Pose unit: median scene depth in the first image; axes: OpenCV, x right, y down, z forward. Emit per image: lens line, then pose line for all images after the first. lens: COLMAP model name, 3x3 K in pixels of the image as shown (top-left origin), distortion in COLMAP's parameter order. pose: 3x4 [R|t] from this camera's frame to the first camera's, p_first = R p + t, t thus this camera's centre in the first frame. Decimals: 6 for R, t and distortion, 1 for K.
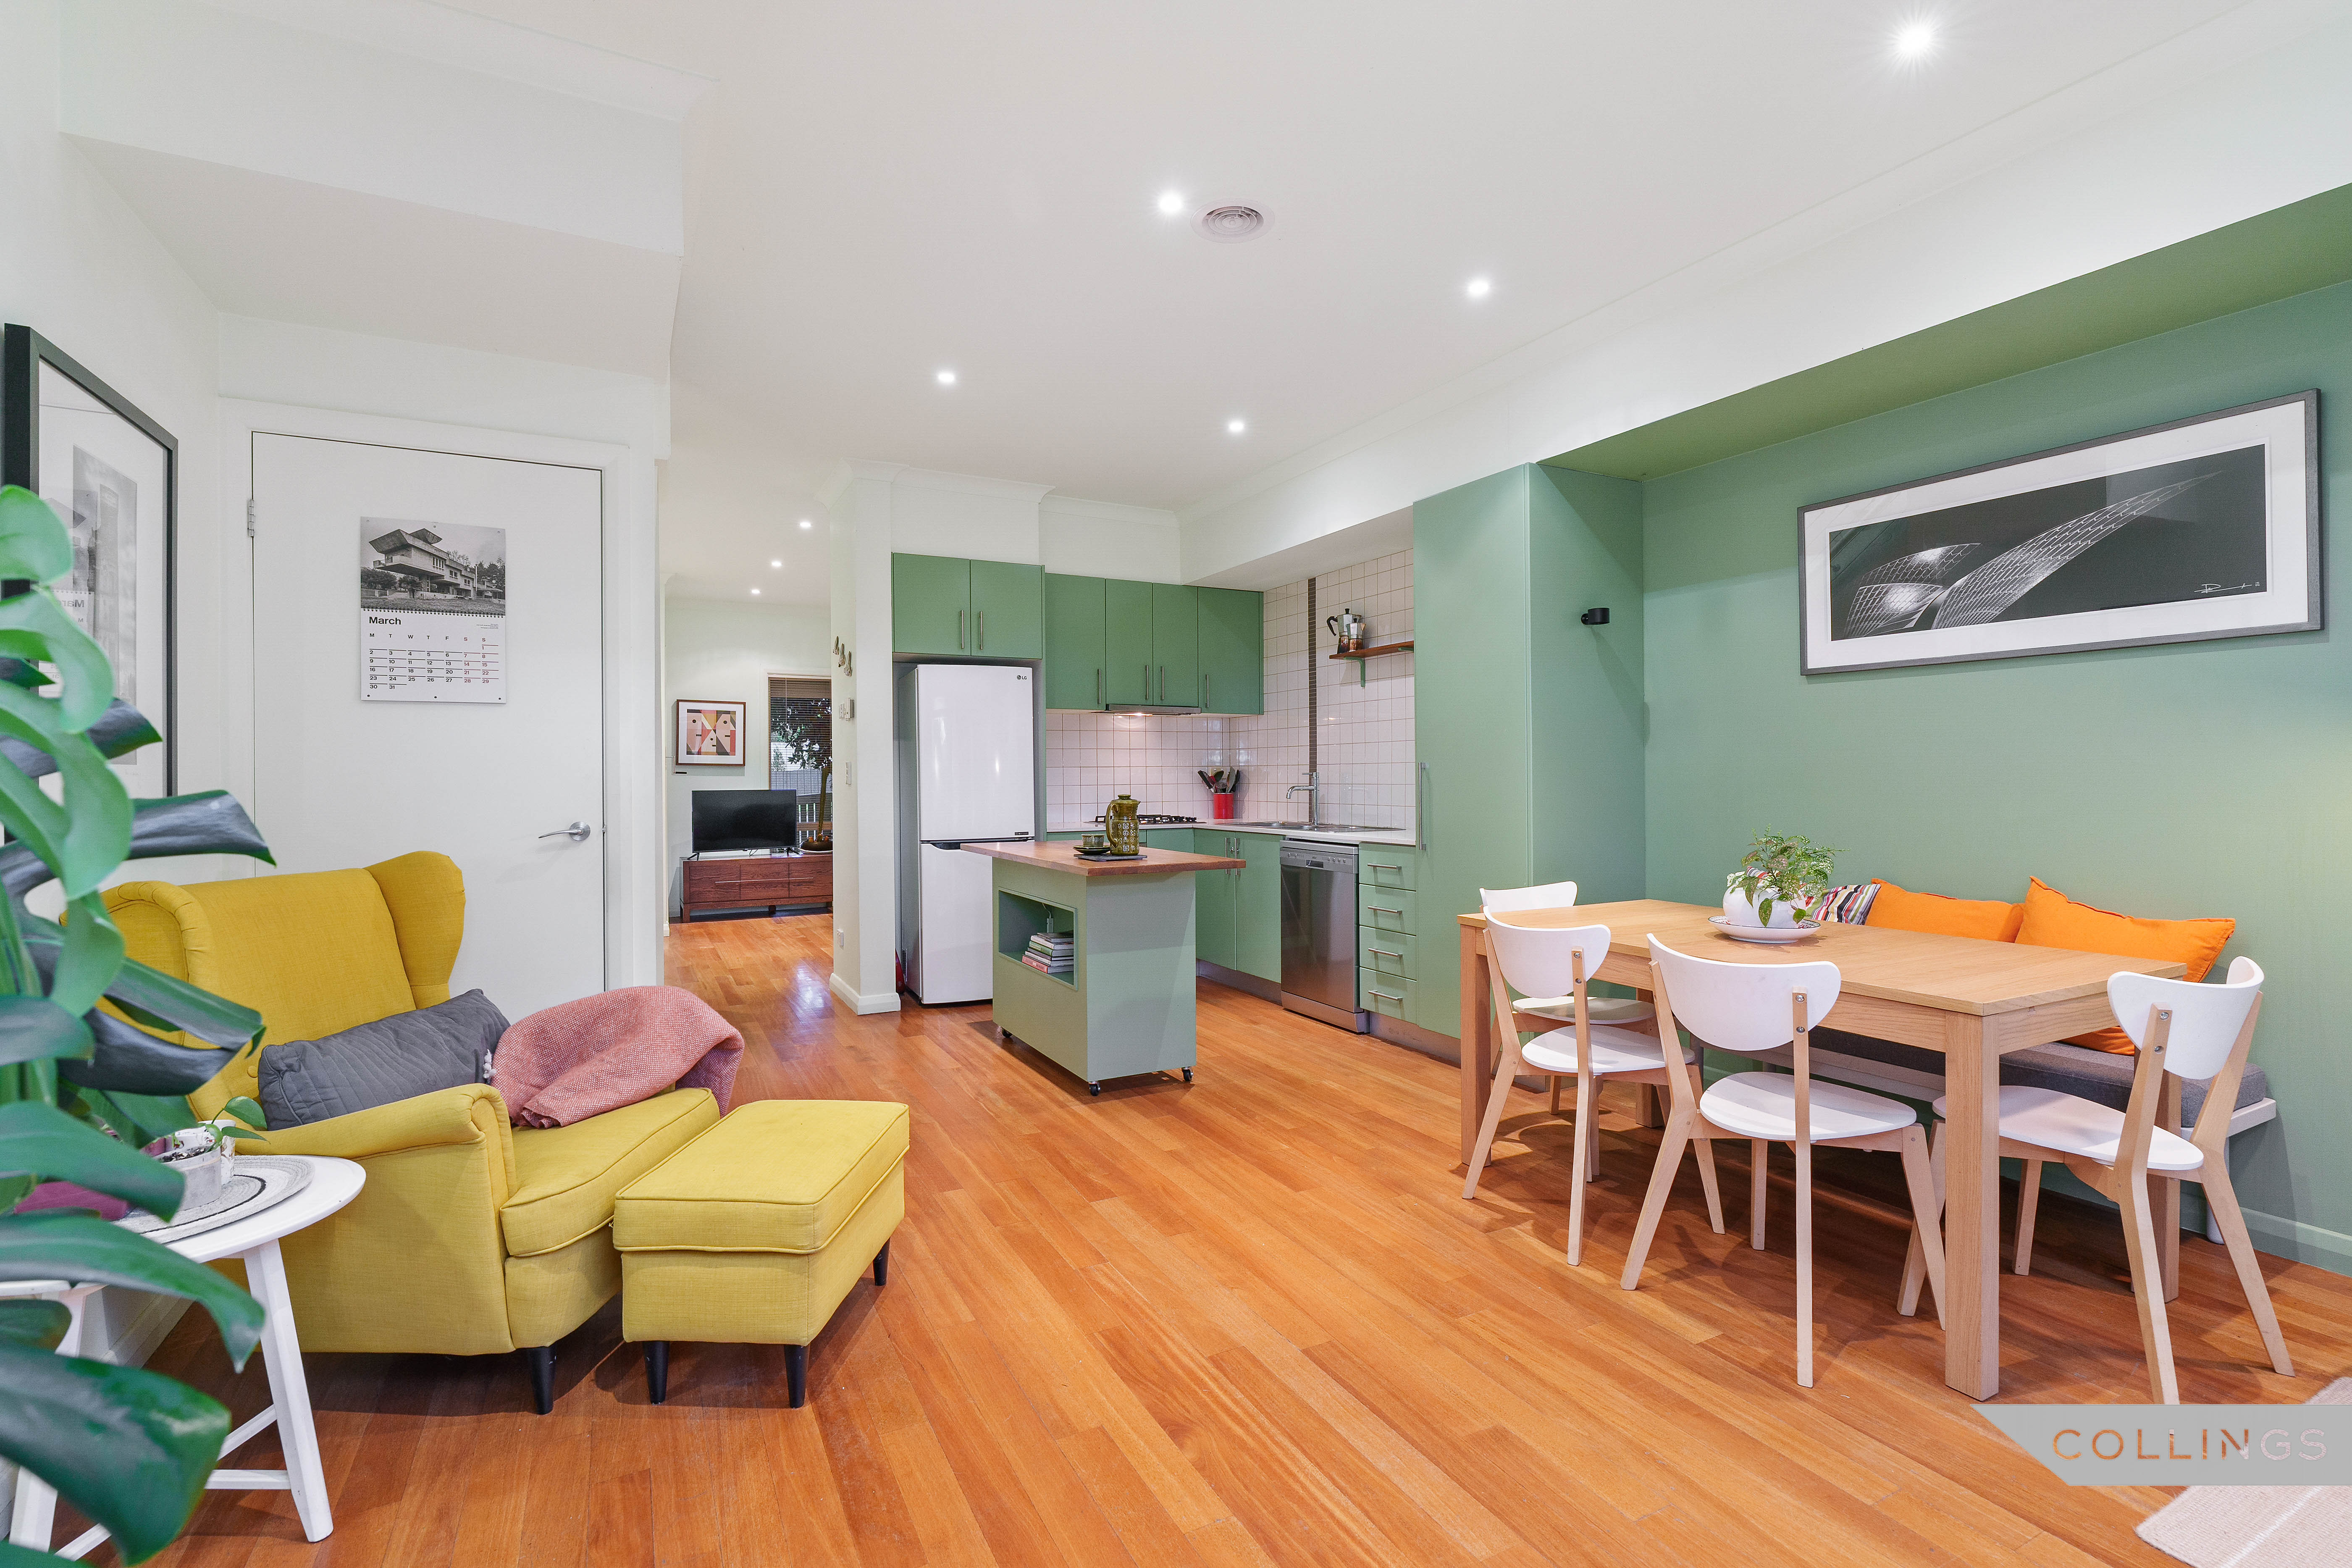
lens RADIAL K [[1075.0, 0, 1180.0], [0, 1075.0, 781.8], [0, 0, 1]] dist [-0.004511, -0.000314]
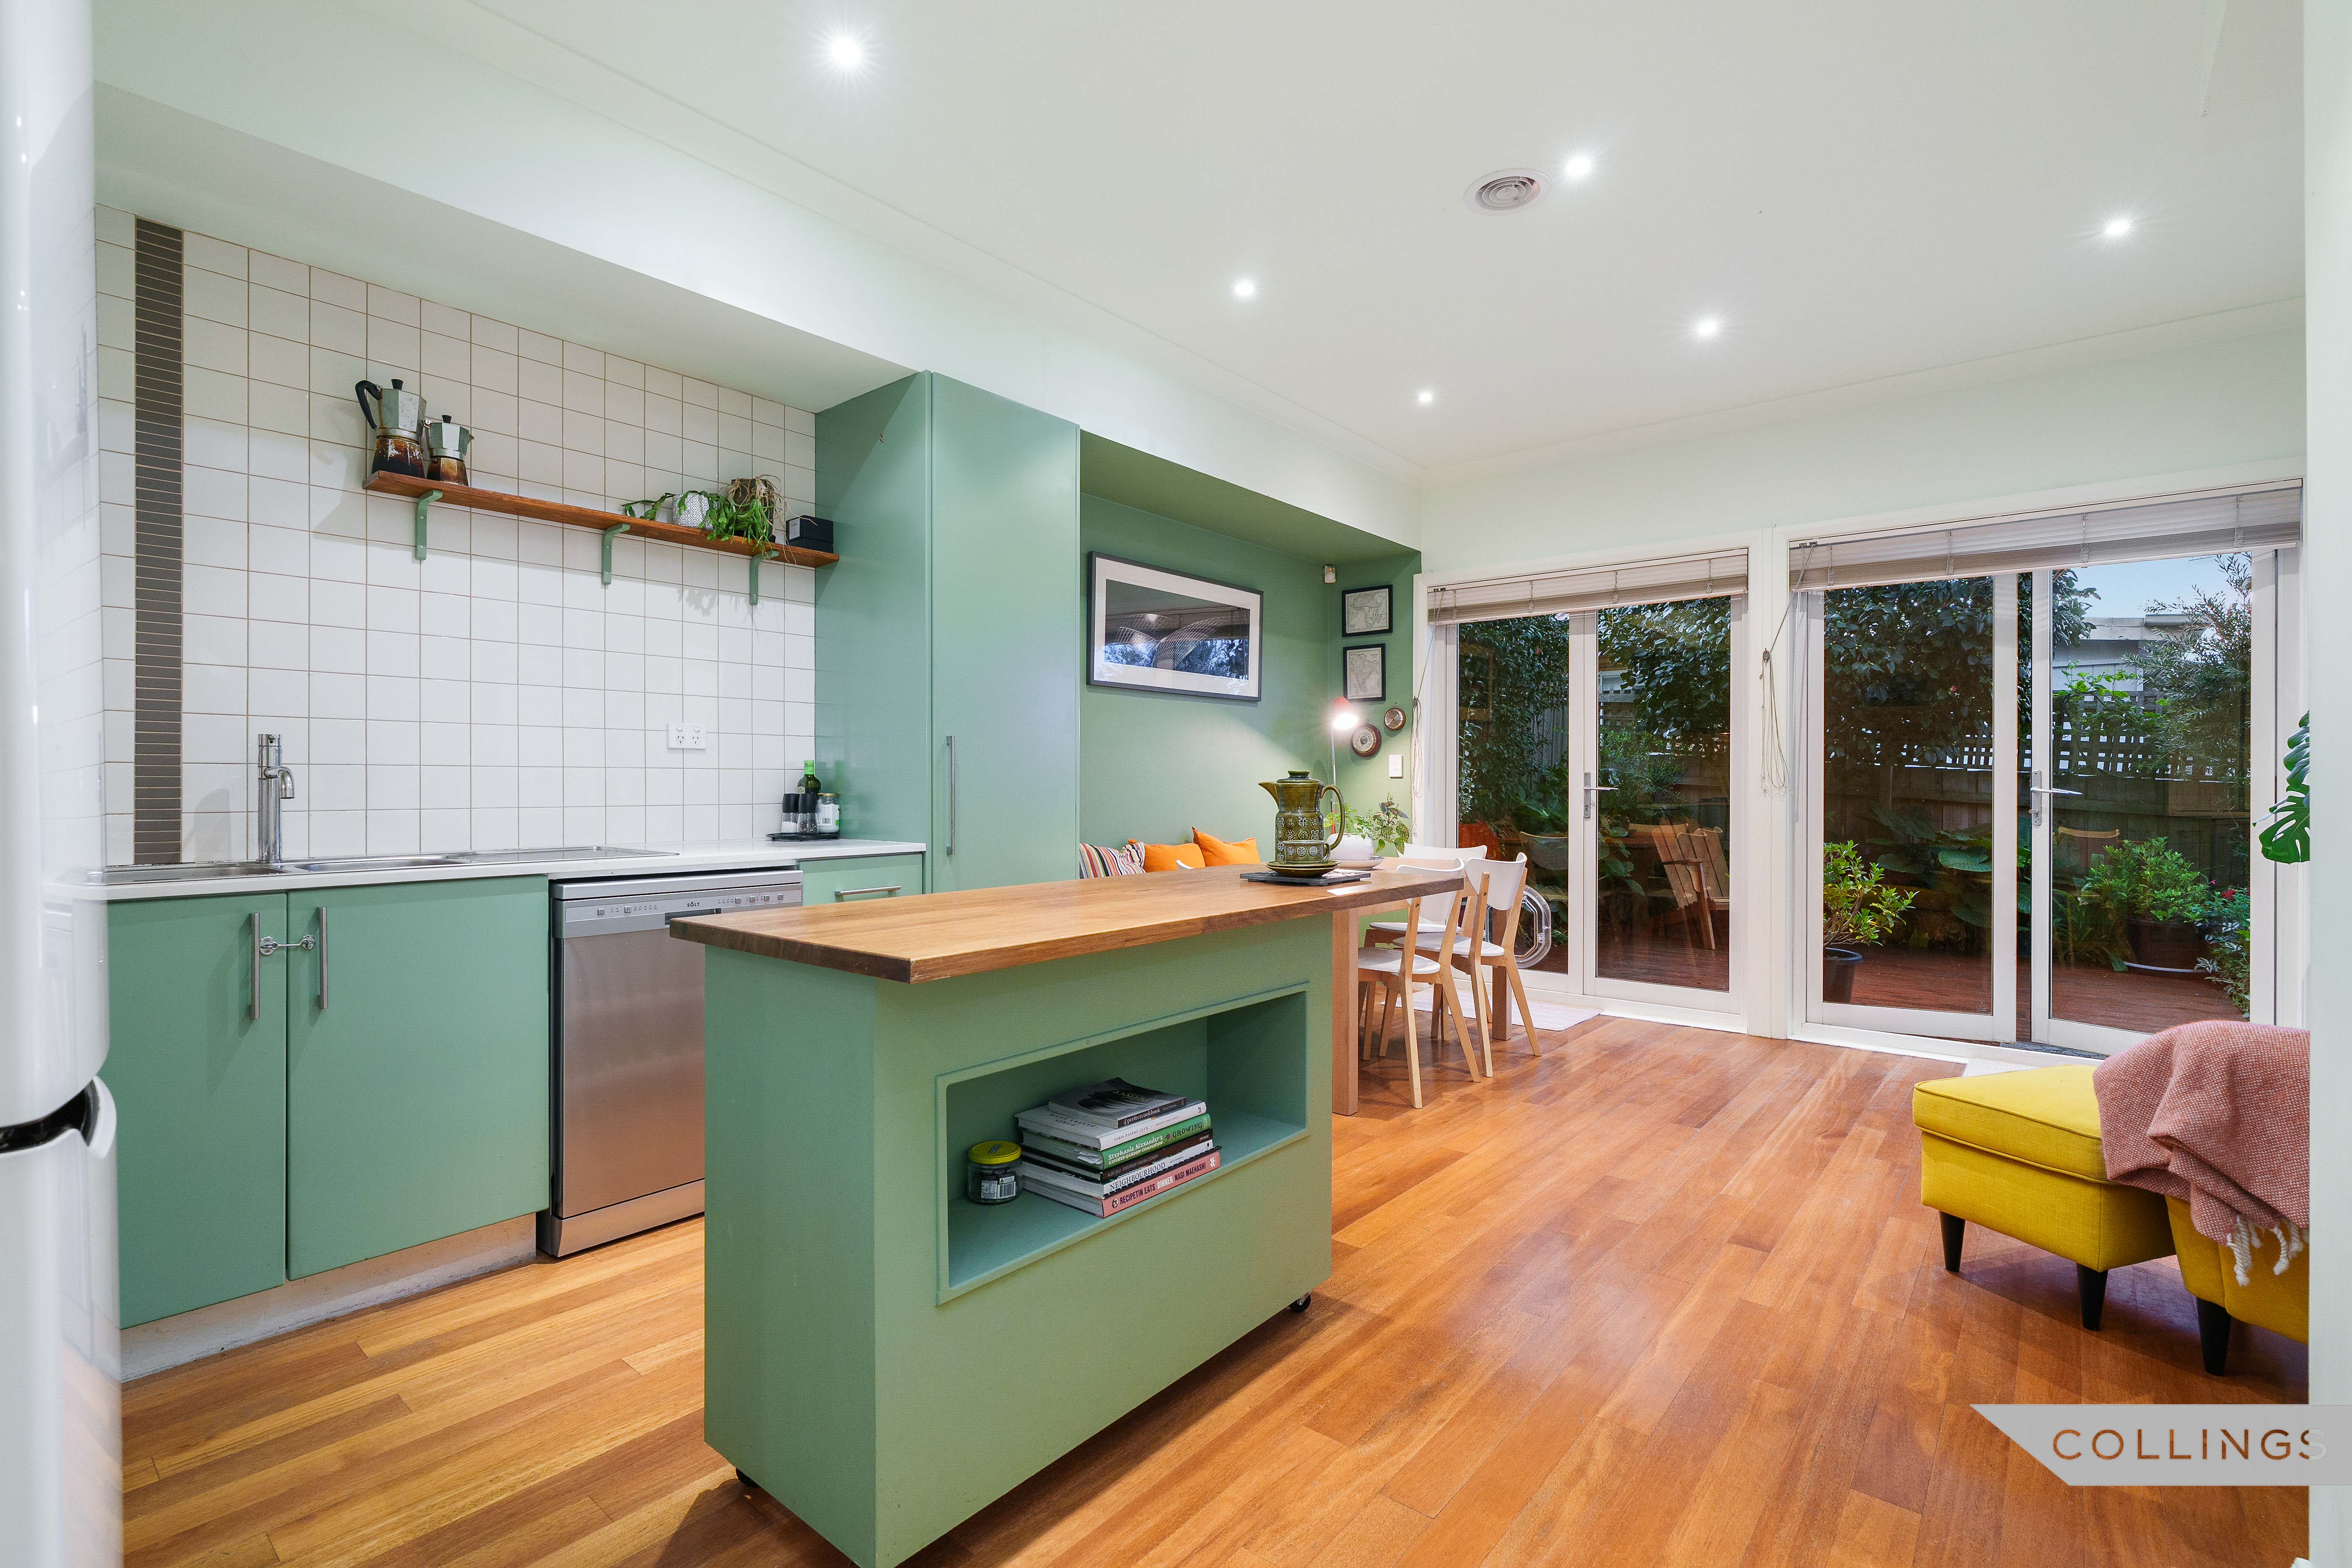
lens RADIAL K [[1075.0, 0, 1180.0], [0, 1075.0, 781.8], [0, 0, 1]] dist [-0.004511, -0.000314]
pose [[-0.384073, 0.006876, 0.923277, -0.393922], [0.006955, 0.999965, -0.004554, 0.013738], [-0.923277, 0.004672, -0.384107, 0.876083]]
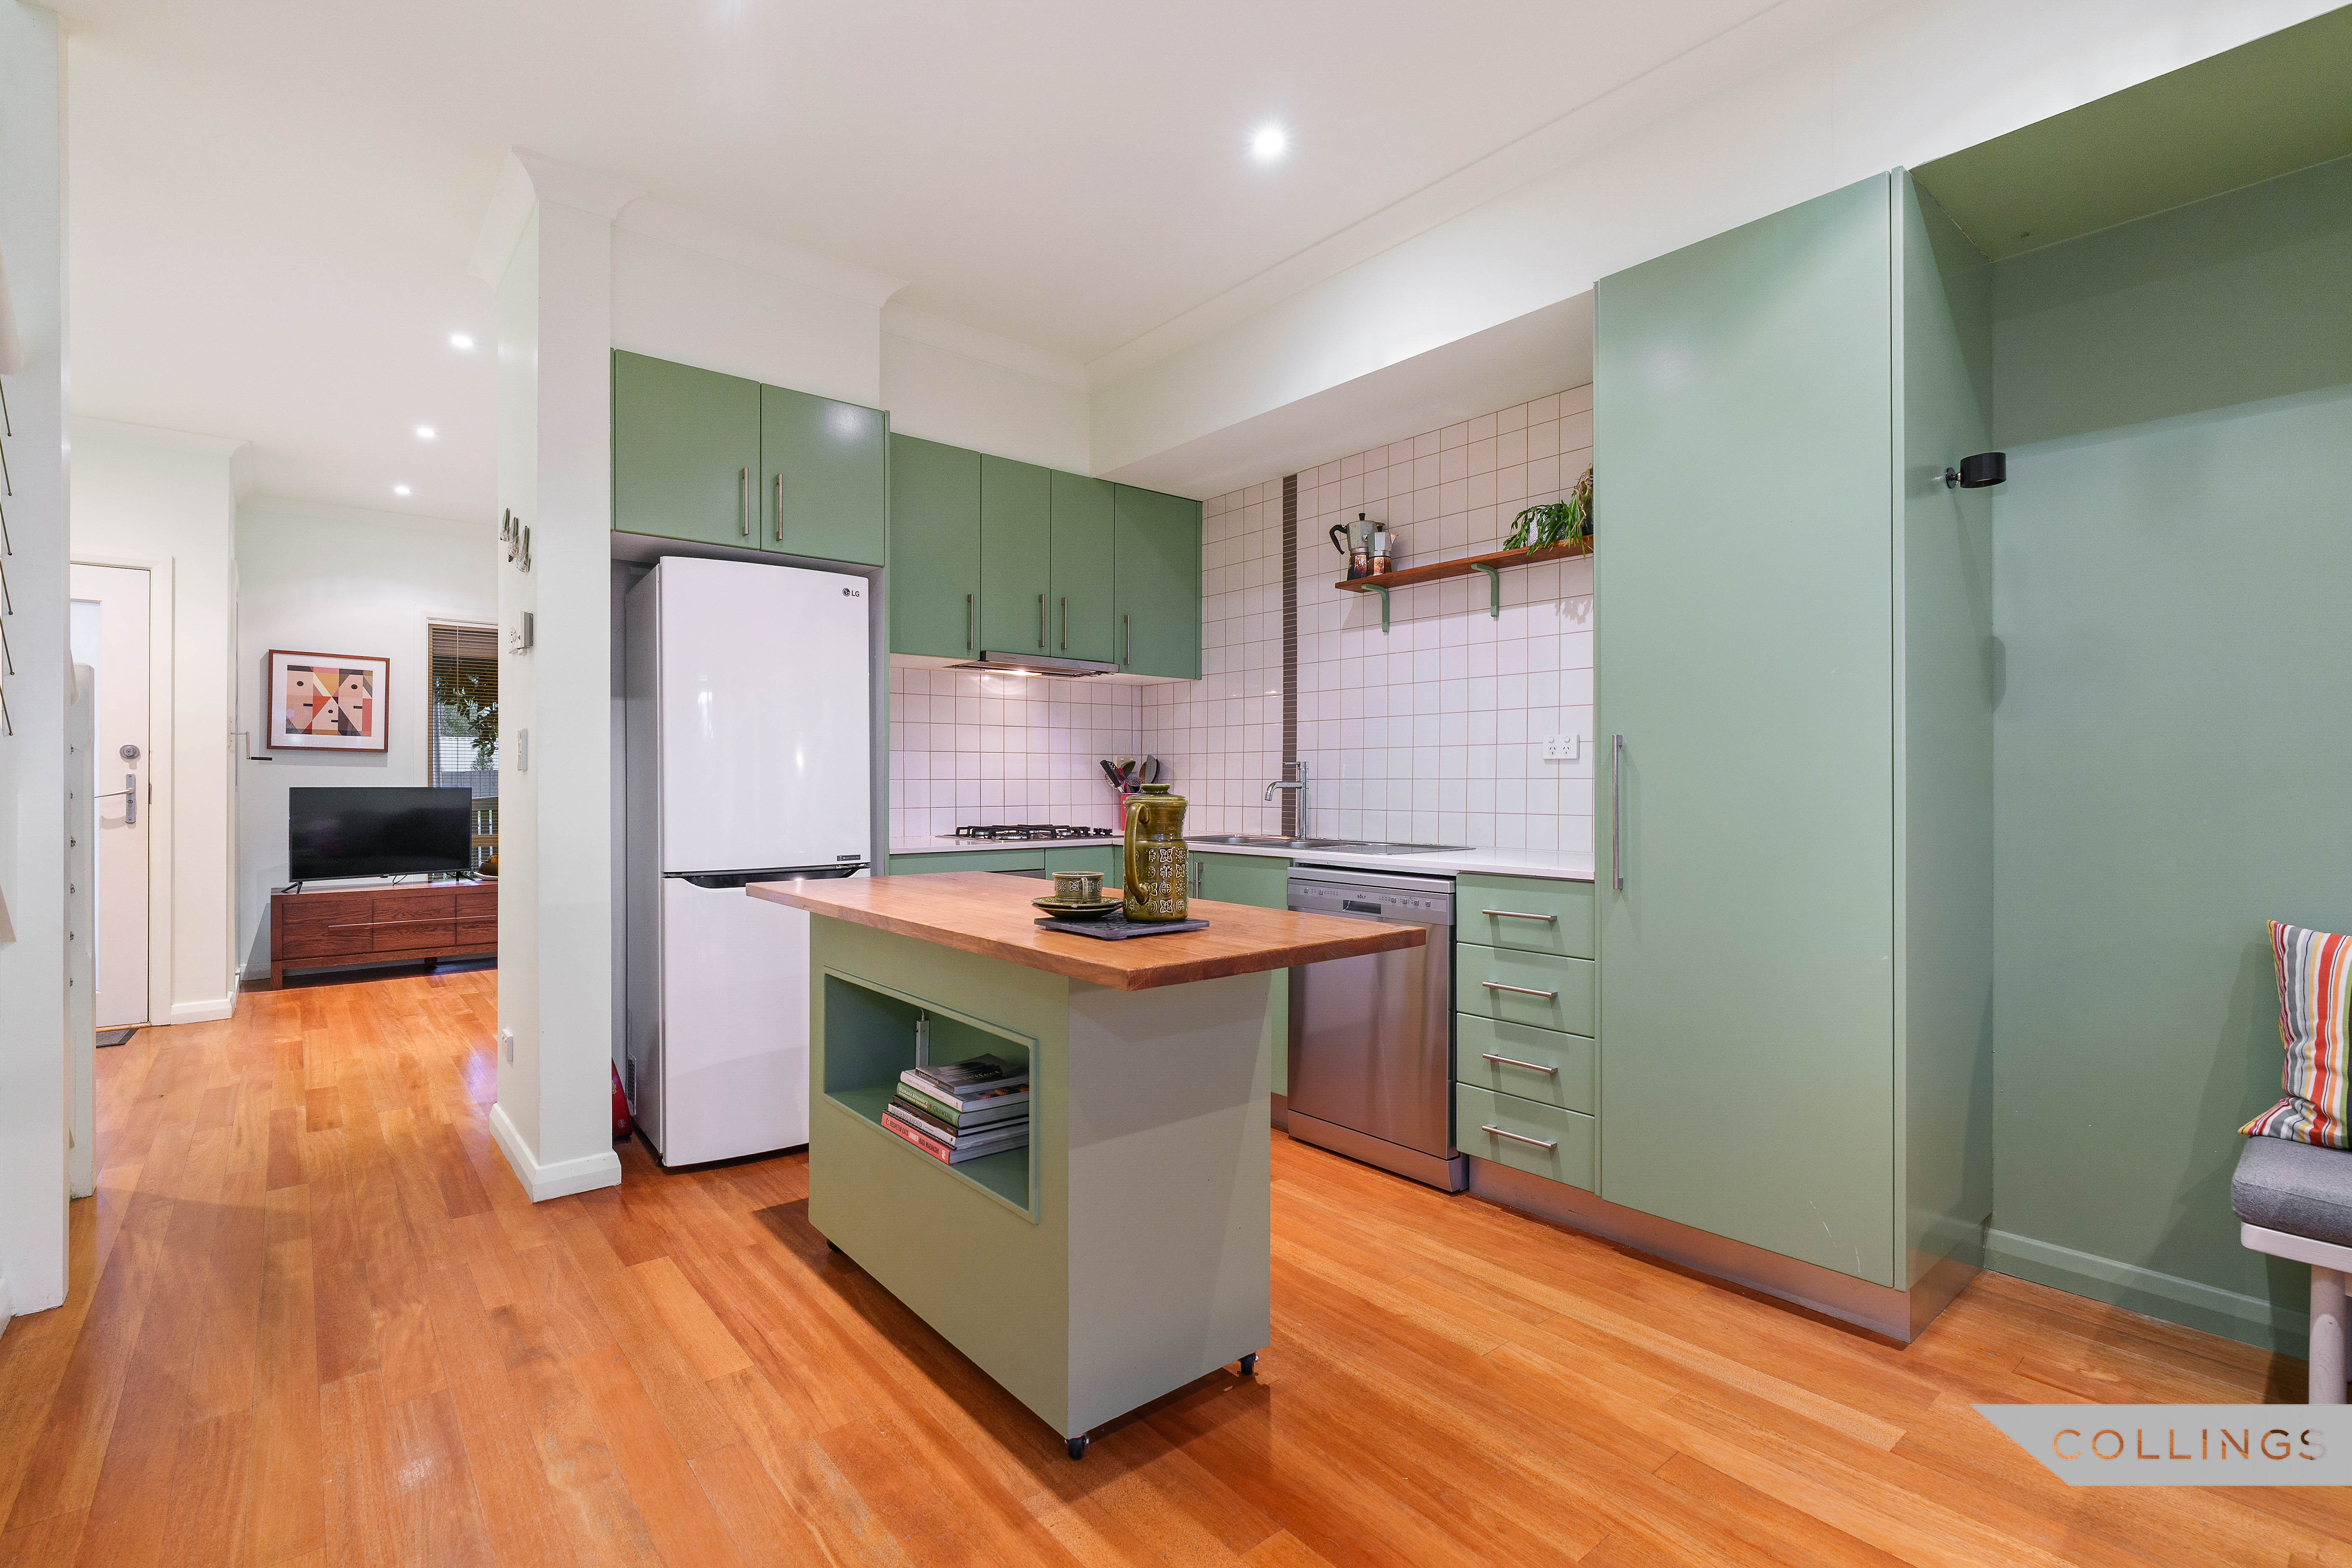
lens RADIAL K [[1075.0, 0, 1180.0], [0, 1075.0, 781.8], [0, 0, 1]] dist [-0.004511, -0.000314]
pose [[0.978078, 0.007401, 0.208109, -0.091101], [-0.006094, 0.999958, -0.006917, 0.009250], [-0.208151, 0.005497, 0.978081, 0.381141]]
